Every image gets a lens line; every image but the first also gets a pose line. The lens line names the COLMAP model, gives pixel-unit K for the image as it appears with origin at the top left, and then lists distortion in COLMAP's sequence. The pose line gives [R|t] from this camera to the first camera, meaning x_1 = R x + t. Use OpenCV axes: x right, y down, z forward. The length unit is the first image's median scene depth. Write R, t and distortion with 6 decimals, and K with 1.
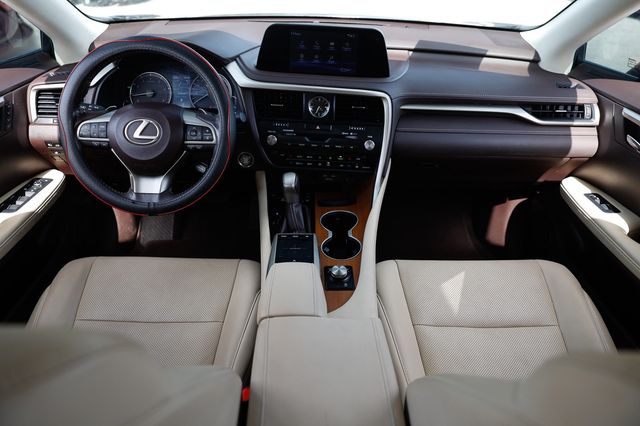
lens RADIAL K [[438.1, 0, 320.6], [0, 438.1, 208.0], [0, 0, 1]] dist [-0.097176, 0.064646]
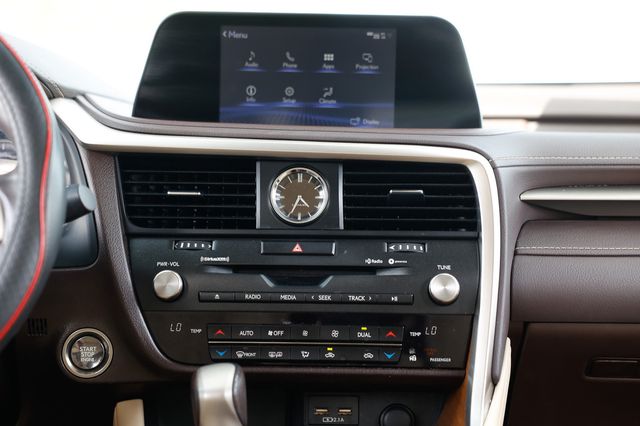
lens RADIAL K [[1169.2, 0, 319.2], [0, 1169.2, 213.7], [0, 0, 1]] dist [0.276934, 0.000000]
pose [[0.999476, -0.022360, 0.023385, -0.010130], [0.030653, 0.885718, -0.463211, 0.239237], [-0.010355, 0.463686, 0.885939, 0.132480]]
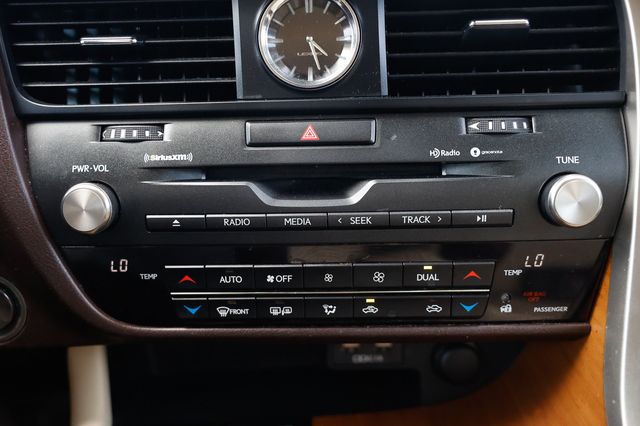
lens RADIAL K [[575.3, 0, 319.8], [0, 575.3, 212.5], [0, 0, 1]] dist [-0.016589, 0.033096]
pose [[0.997884, -0.063653, 0.013292, -0.007305], [0.065026, 0.977345, -0.201416, -0.092894], [-0.000170, 0.201854, 0.979416, 0.744833]]
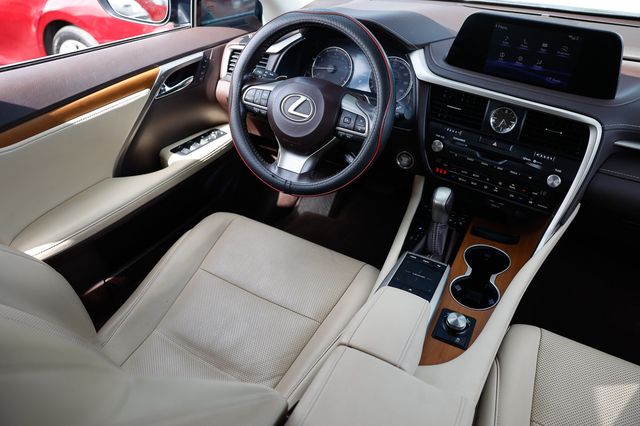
lens RADIAL K [[438.1, 0, 318.0], [0, 438.1, 211.6], [0, 0, 1]] dist [-0.097176, 0.064646]
pose [[0.863341, 0.286952, -0.415091, 0.080714], [-0.266760, 0.957774, 0.107278, -0.060029], [0.428347, 0.018112, 0.903433, 0.121162]]
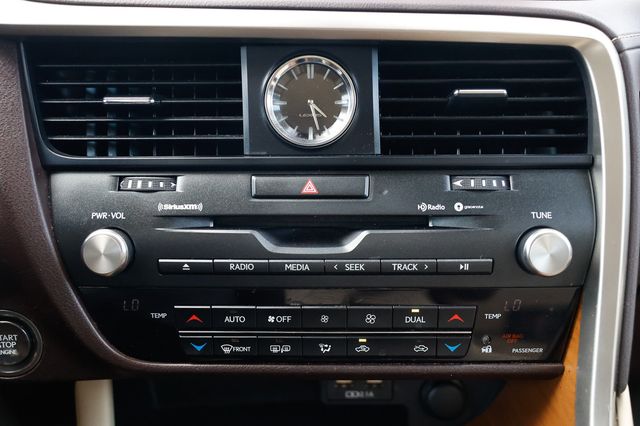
lens RADIAL K [[575.3, 0, 320.4], [0, 575.3, 219.6], [0, 0, 1]] dist [-0.016589, 0.033096]
pose [[0.998362, -0.047760, 0.031491, -0.010716], [0.054053, 0.967794, -0.245873, -0.094088], [-0.018734, 0.247172, 0.968790, 0.716474]]
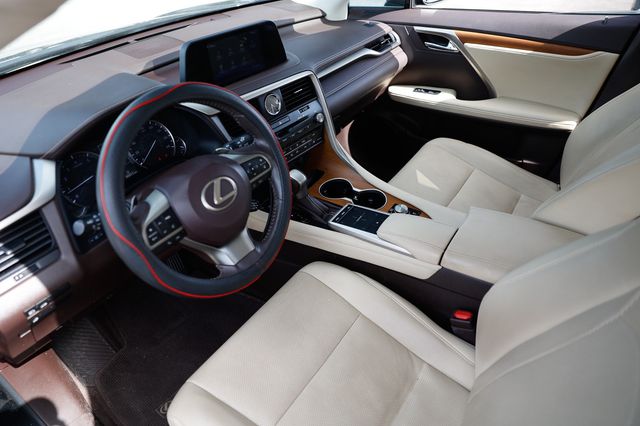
lens RADIAL K [[438.1, 0, 320.4], [0, 438.1, 215.3], [0, 0, 1]] dist [-0.097176, 0.064646]
pose [[0.557020, -0.530241, 0.639197, -0.735969], [0.496177, 0.829666, 0.255855, -0.221621], [-0.665985, 0.174639, 0.725234, 0.224456]]
